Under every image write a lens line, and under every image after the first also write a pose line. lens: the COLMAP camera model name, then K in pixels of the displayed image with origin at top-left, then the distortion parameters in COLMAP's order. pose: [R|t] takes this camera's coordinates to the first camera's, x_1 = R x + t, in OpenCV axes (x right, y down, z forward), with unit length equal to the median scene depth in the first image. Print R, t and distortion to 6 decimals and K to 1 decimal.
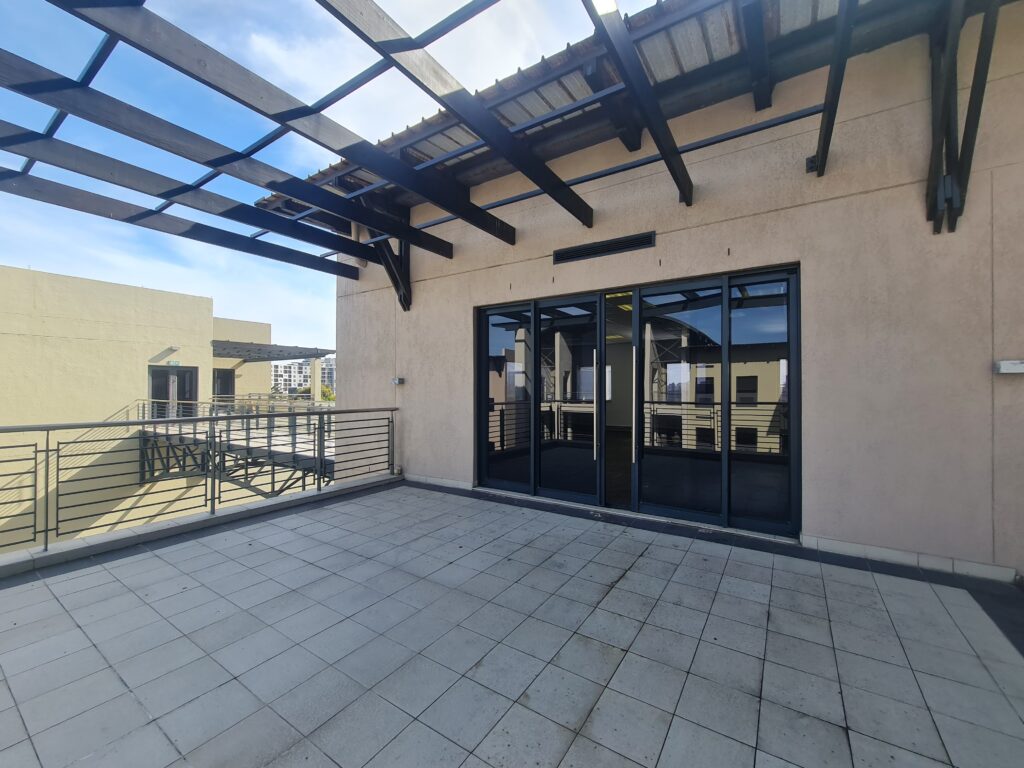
lens RADIAL K [[414.5, 0, 513.4], [0, 414.5, 385.7], [0, 0, 1]] dist [-0.001609, -0.000144]
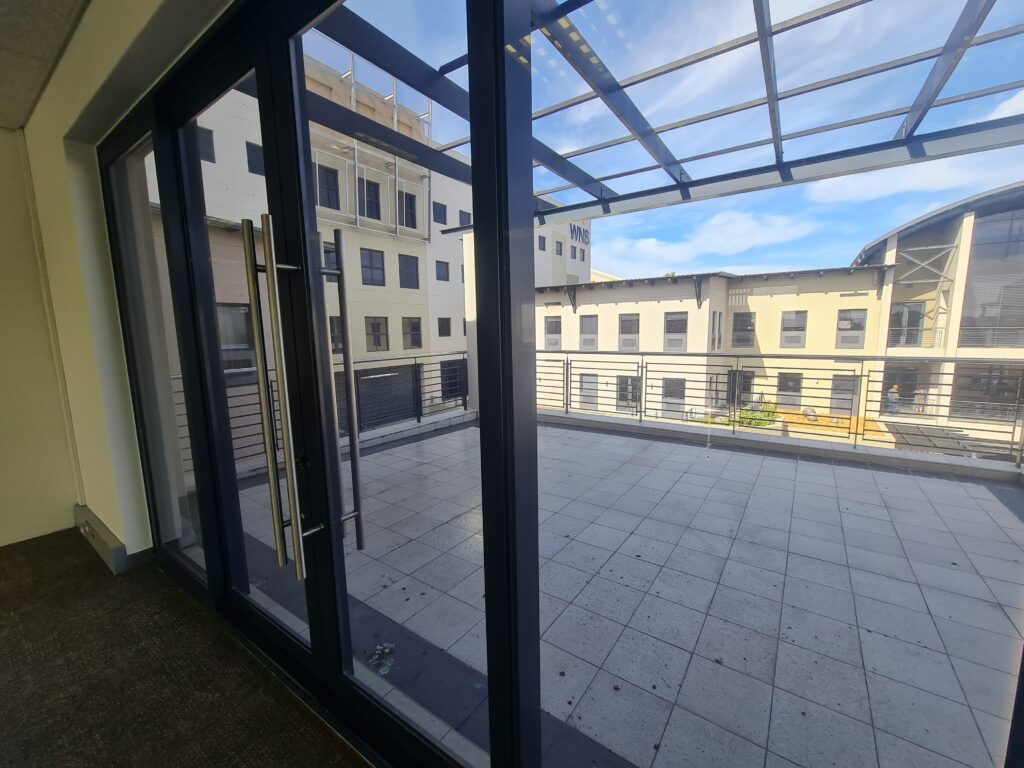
lens RADIAL K [[414.5, 0, 514.9], [0, 414.5, 385.6], [0, 0, 1]] dist [-0.001609, -0.000144]
pose [[-0.999535, 0.007596, 0.029547, 0.018573], [0.011172, 0.992370, 0.122785, -0.000840], [-0.028389, 0.123058, -0.991993, 0.464985]]
